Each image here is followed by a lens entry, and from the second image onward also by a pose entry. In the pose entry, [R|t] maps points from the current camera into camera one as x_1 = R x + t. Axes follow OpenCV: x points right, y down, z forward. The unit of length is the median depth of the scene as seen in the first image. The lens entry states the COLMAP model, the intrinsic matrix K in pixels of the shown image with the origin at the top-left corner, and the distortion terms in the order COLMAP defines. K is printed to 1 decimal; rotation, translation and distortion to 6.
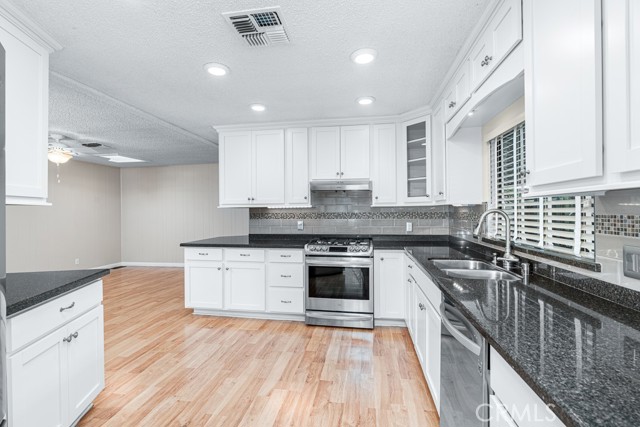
lens RADIAL K [[292.7, 0, 322.7], [0, 292.7, 213.2], [0, 0, 1]] dist [-0.000532, 0.001411]
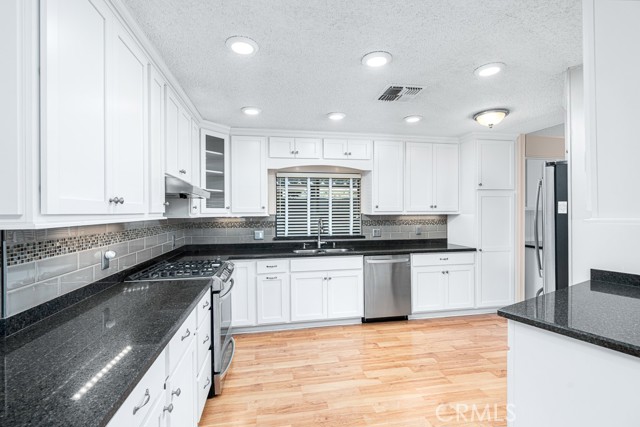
lens RADIAL K [[292.7, 0, 317.0], [0, 292.7, 216.1], [0, 0, 1]] dist [-0.000532, 0.001411]
pose [[-0.325167, 0.000830, 0.945656, -2.098923], [0.017827, 0.999827, 0.005253, -0.073214], [-0.945489, 0.018566, -0.325125, 2.744914]]
